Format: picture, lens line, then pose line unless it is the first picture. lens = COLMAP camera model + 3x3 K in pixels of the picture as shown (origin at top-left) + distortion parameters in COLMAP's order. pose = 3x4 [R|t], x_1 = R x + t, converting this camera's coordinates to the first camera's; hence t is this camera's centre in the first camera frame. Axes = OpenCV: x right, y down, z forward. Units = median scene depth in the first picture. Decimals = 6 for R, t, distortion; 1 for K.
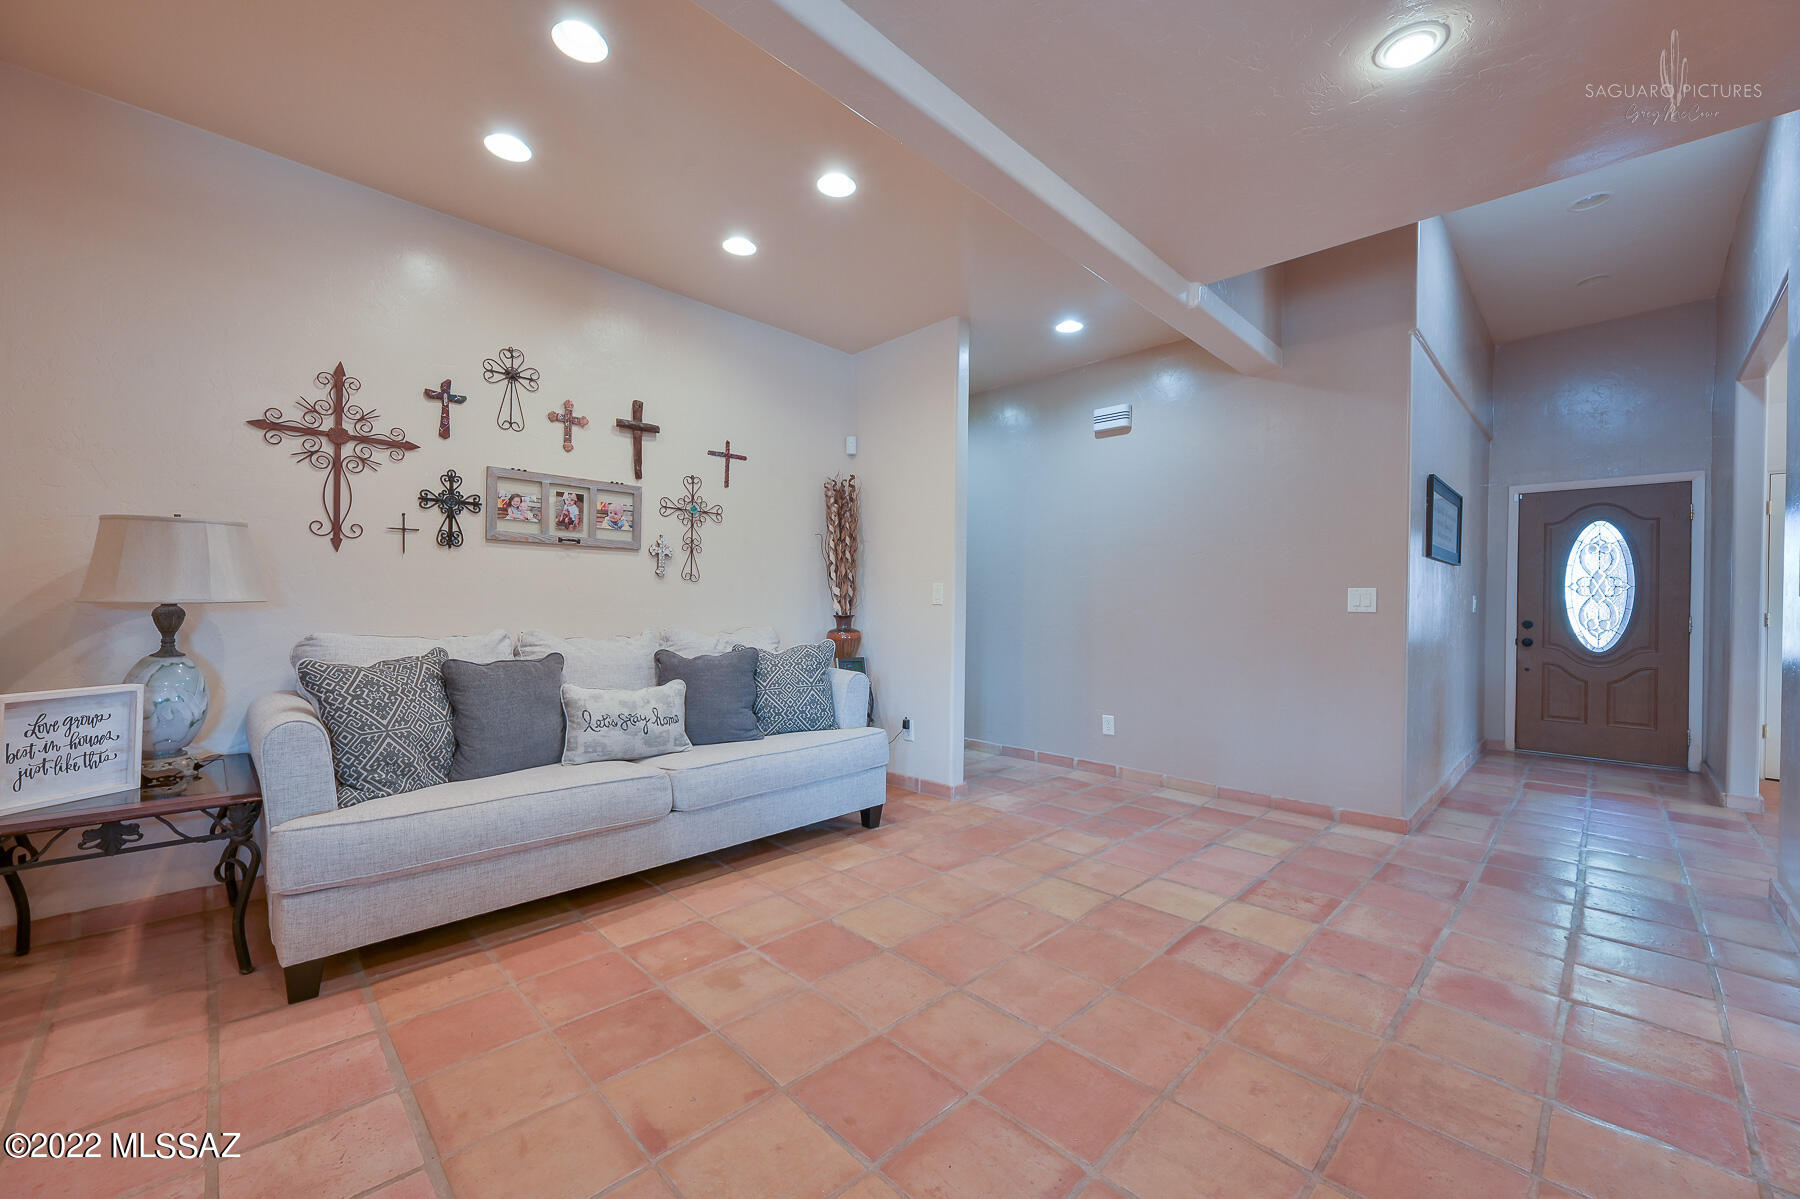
lens RADIAL K [[701.0, 0, 903.7], [0, 701.0, 604.1], [0, 0, 1]] dist [-0.001649, -0.000189]
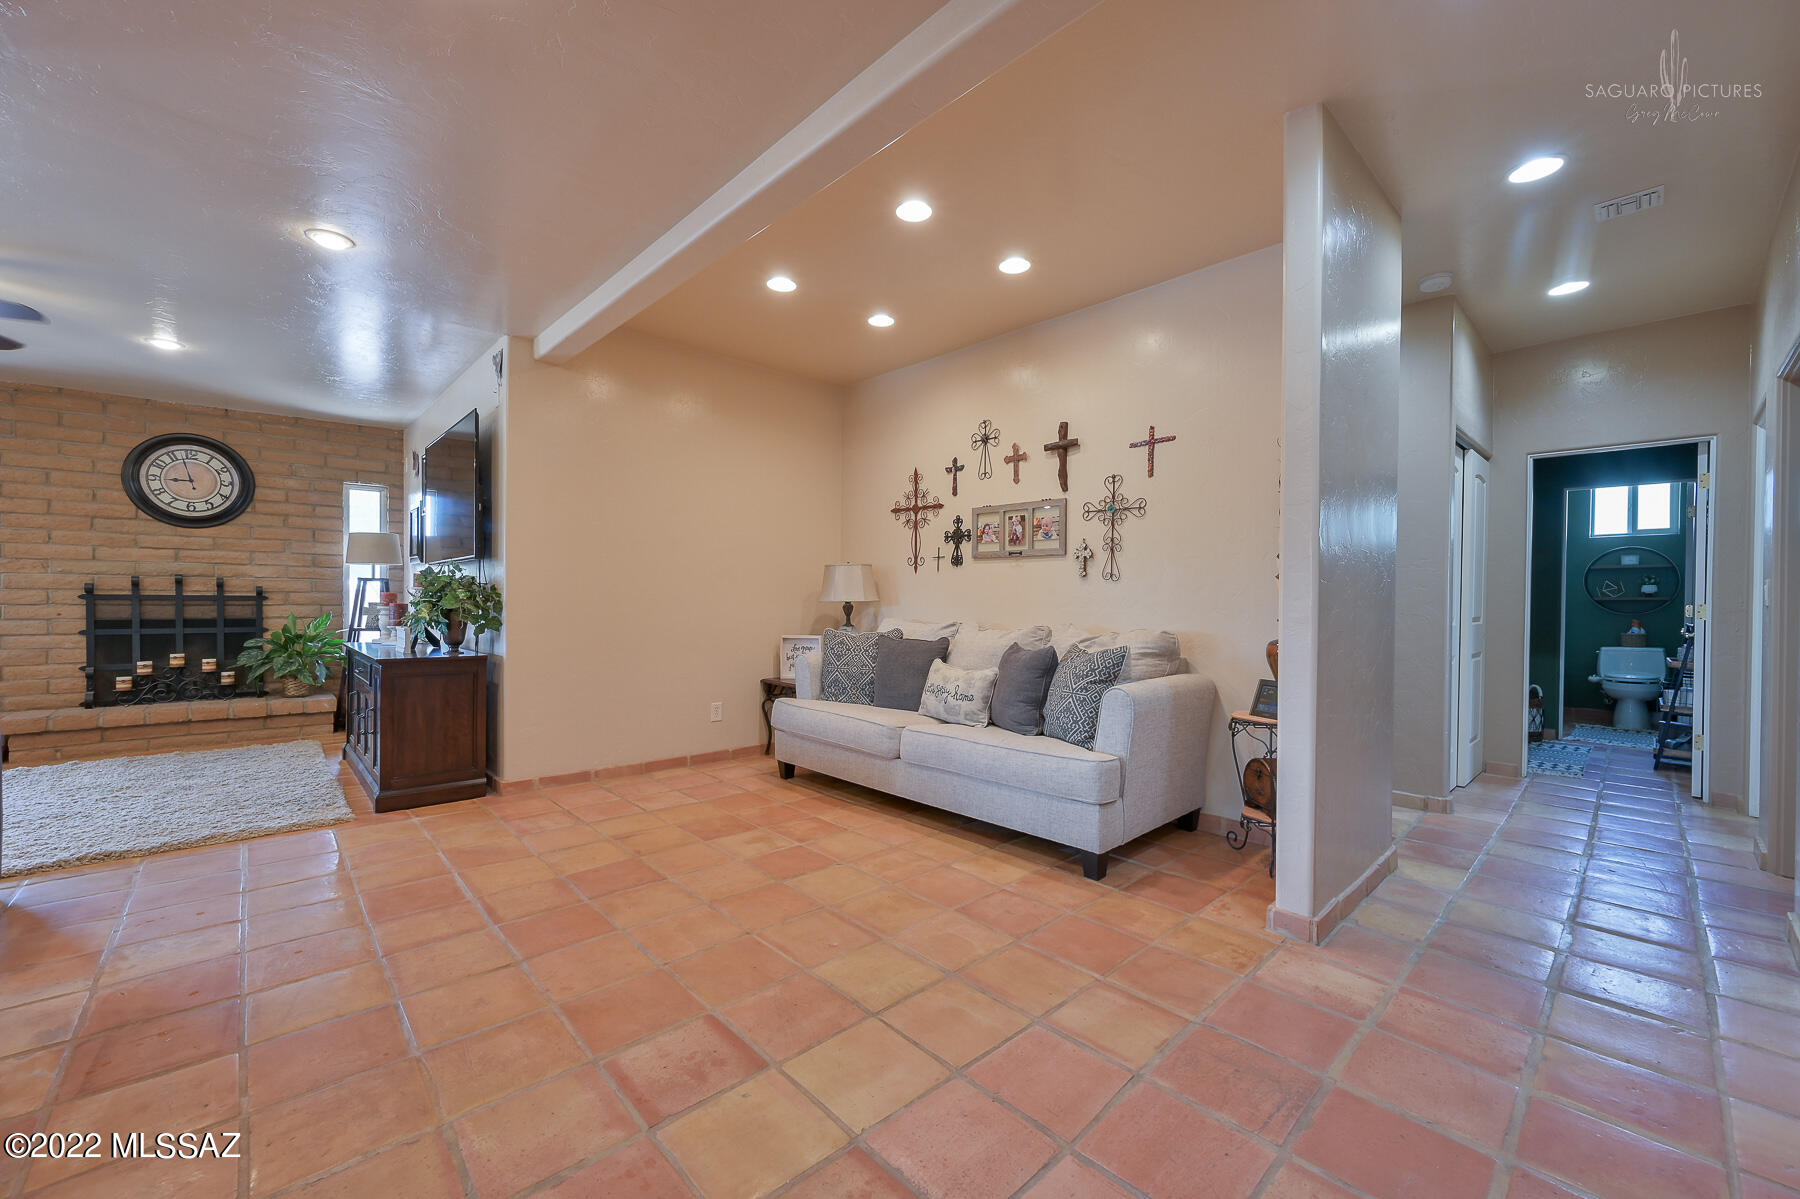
lens RADIAL K [[701.0, 0, 901.4], [0, 701.0, 599.1], [0, 0, 1]] dist [-0.001649, -0.000189]
pose [[-0.021778, -0.011400, -0.999698, 0.923434], [-0.008224, 0.999903, -0.011223, 0.009593], [0.999729, 0.007977, -0.021870, 0.951623]]
